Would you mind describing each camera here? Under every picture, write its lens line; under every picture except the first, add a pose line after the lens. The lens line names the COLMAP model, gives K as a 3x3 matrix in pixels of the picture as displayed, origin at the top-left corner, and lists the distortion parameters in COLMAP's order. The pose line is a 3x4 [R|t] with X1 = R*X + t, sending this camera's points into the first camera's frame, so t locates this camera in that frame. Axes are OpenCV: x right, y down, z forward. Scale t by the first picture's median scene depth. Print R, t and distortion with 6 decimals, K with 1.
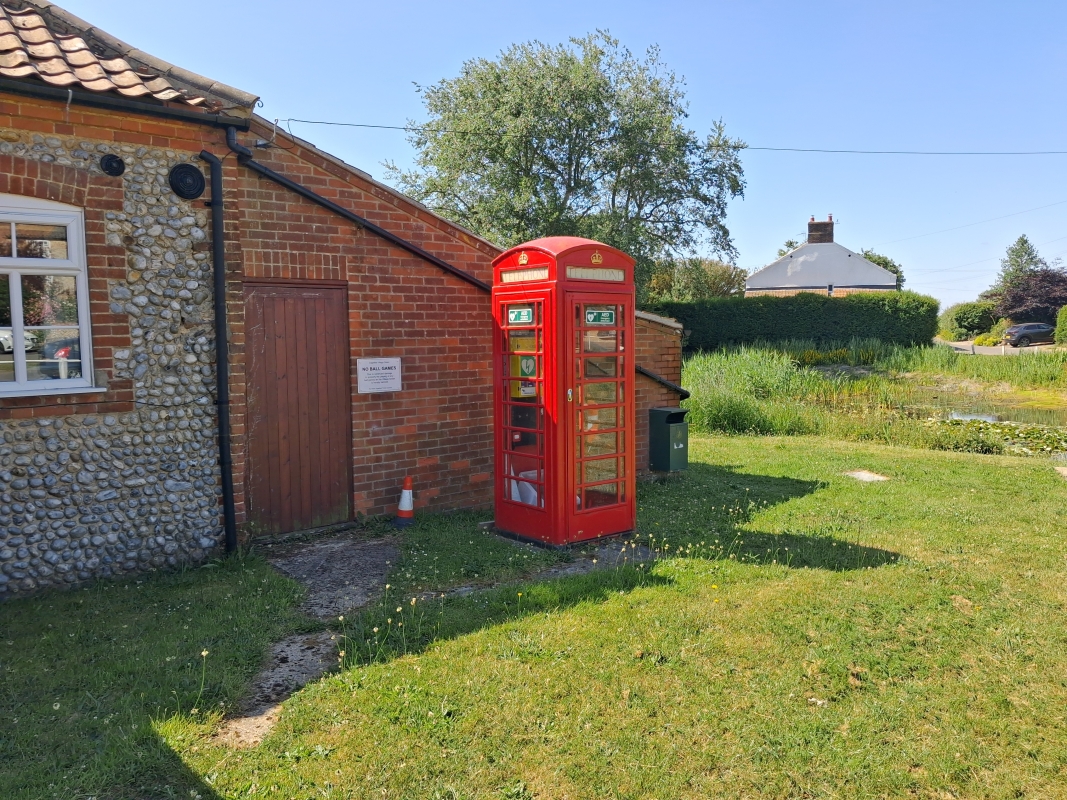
lens RADIAL K [[837.0, 0, 533.5], [0, 837.0, 400.0], [0, 0, 1]] dist [0.001882, -0.005005]
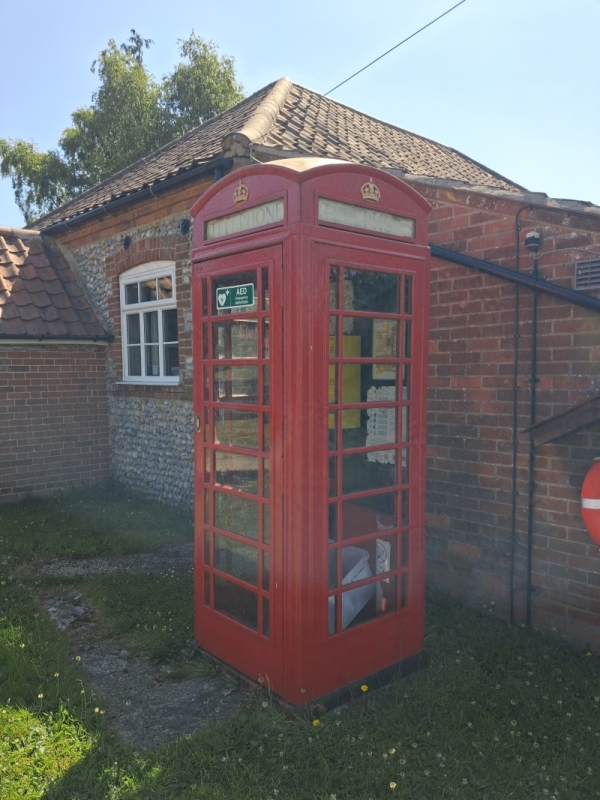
lens RADIAL K [[627.6, 0, 289.2], [0, 627.6, 406.5], [0, 0, 1]] dist [0.001882, -0.005005]
pose [[0.029711, 0.070919, -0.997040, 0.445745], [-0.075735, 0.994772, 0.068500, -0.047713], [0.996685, 0.073476, 0.034927, 0.879102]]
